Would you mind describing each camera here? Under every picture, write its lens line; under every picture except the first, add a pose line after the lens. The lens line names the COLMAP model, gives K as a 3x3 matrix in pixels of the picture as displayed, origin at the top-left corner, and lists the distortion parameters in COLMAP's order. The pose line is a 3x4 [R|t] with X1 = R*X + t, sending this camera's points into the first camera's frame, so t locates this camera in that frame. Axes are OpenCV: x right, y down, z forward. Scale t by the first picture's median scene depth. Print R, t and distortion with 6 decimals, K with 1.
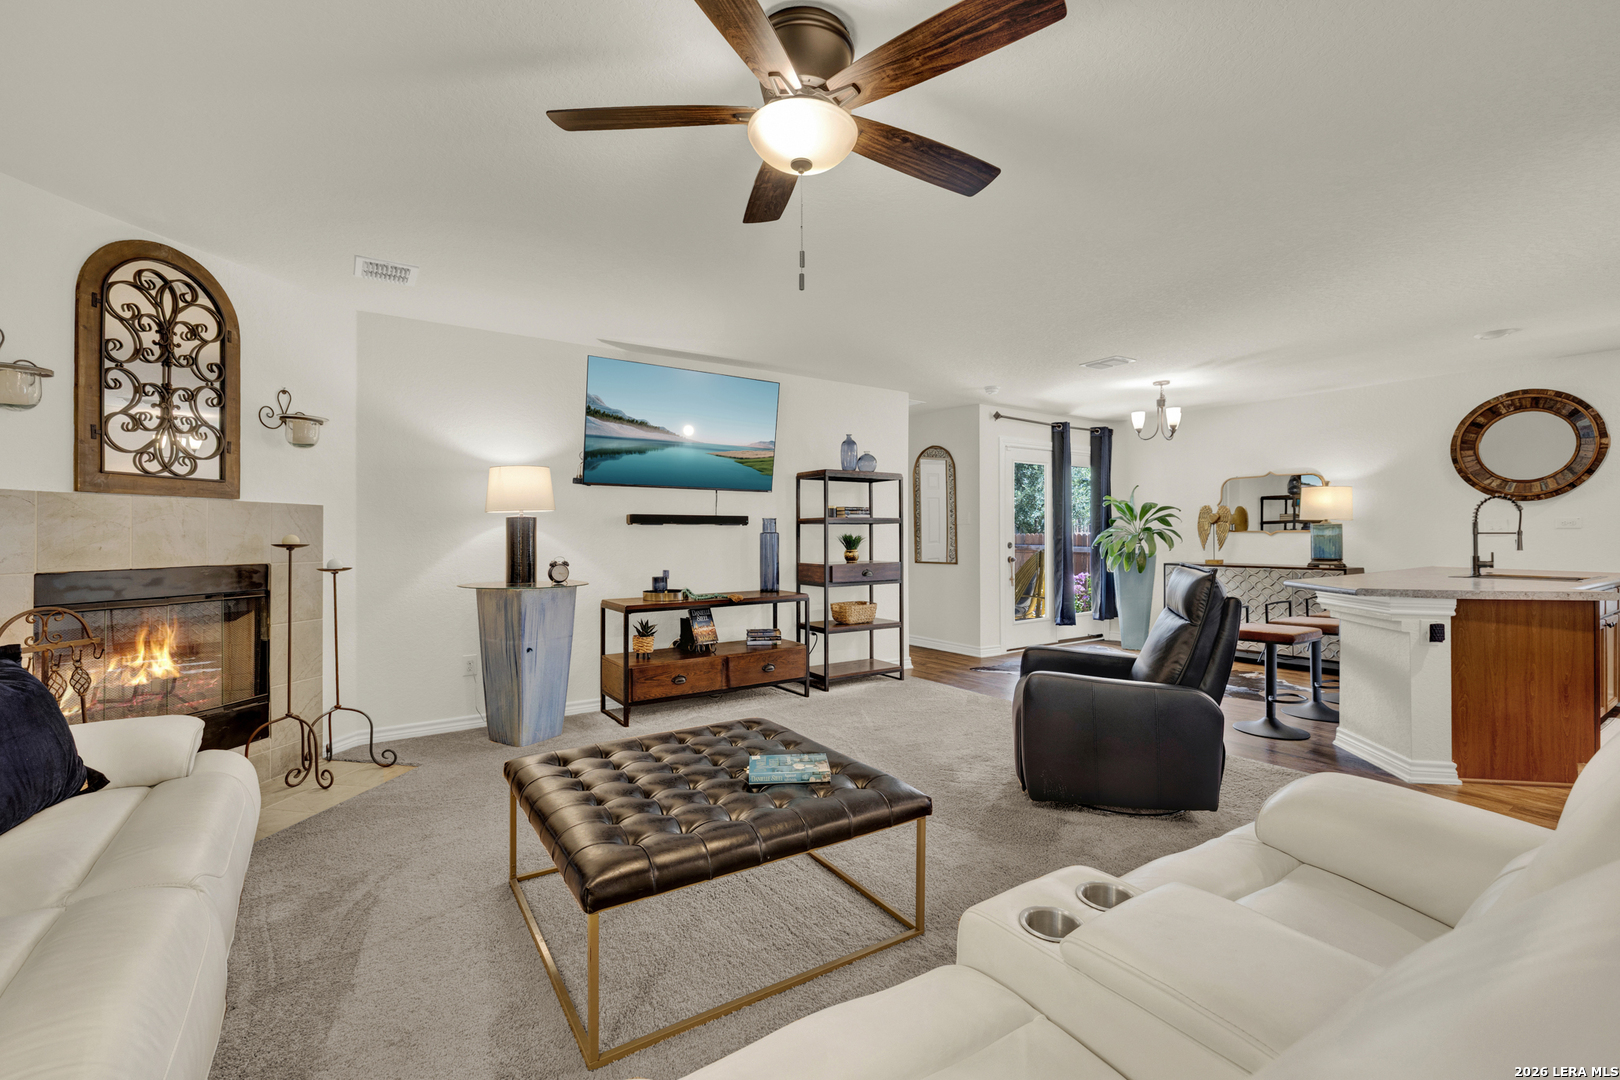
lens RADIAL K [[698.2, 0, 805.1], [0, 698.2, 530.0], [0, 0, 1]] dist [-0.002872, -0.000384]
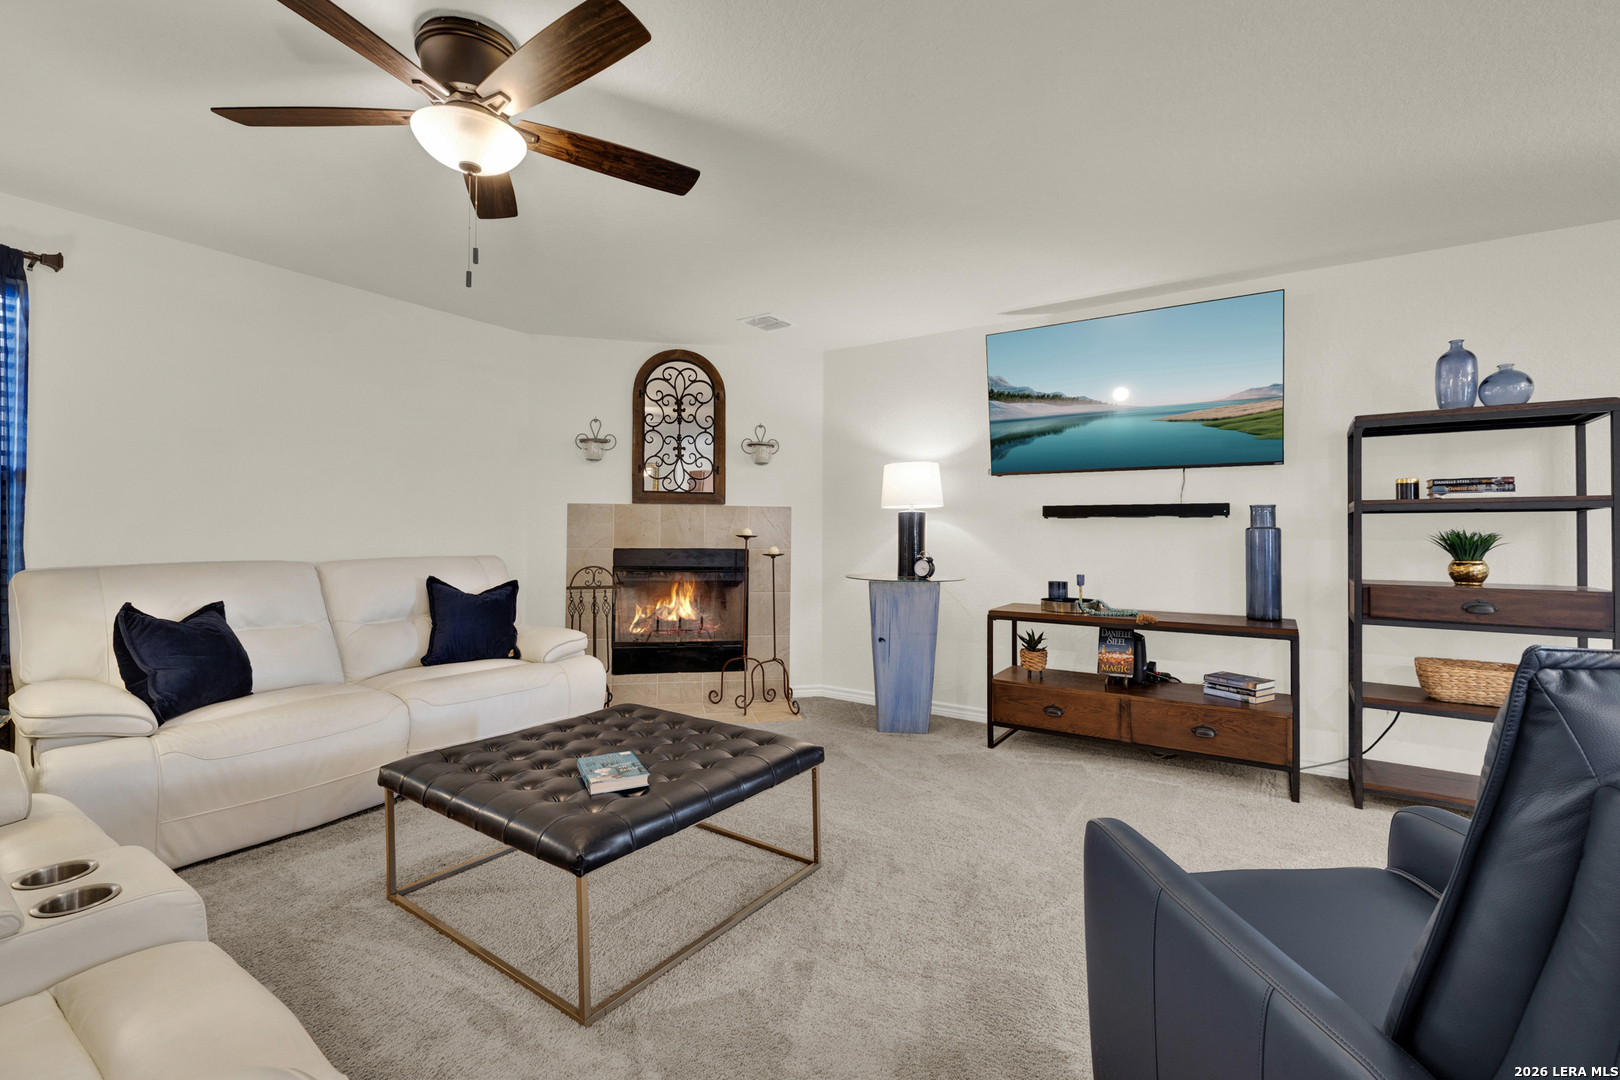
lens RADIAL K [[698.2, 0, 805.1], [0, 698.2, 530.0], [0, 0, 1]] dist [-0.002872, -0.000384]
pose [[0.368454, -0.003028, -0.929641, 0.495893], [-0.003583, 0.999983, -0.004677, 0.013140], [0.929639, 0.005055, 0.368436, 0.476630]]
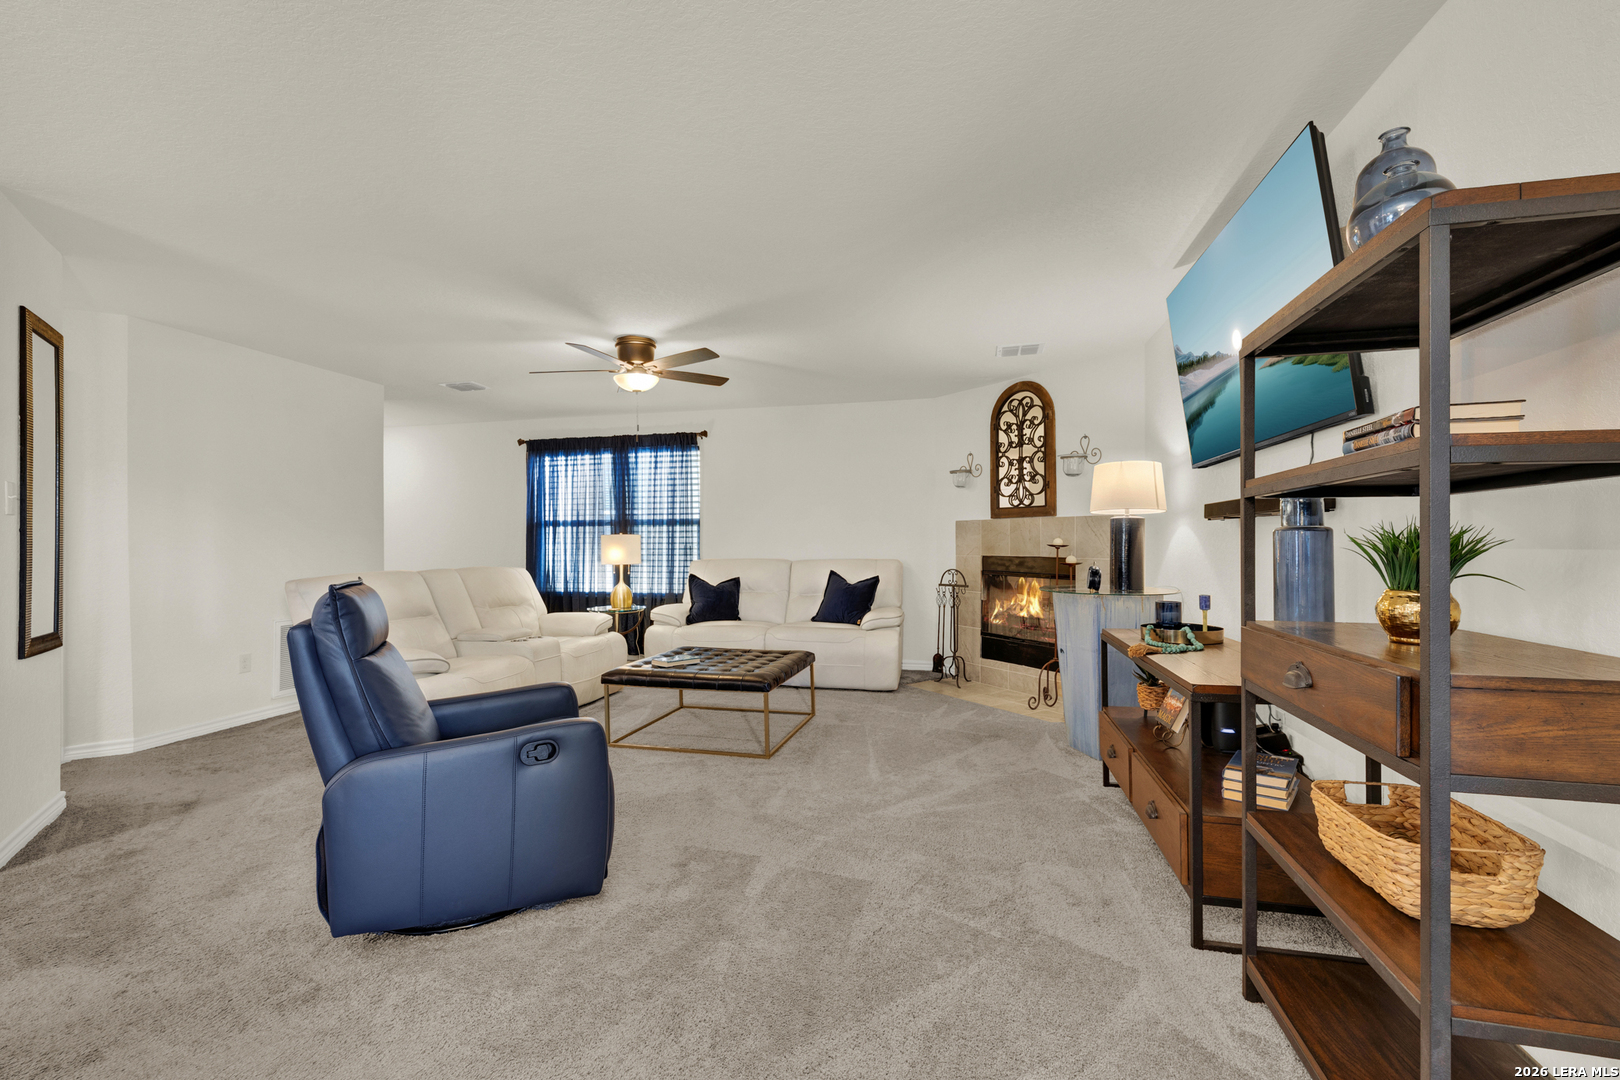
lens RADIAL K [[694.1, 0, 809.2], [0, 694.1, 543.3], [0, 0, 1]] dist [-0.042963, 0.016139]
pose [[-0.739733, 0.000655, -0.672900, 0.515279], [0.004548, 0.999982, -0.004026, 0.017197], [0.672885, -0.006038, -0.739722, 1.396503]]
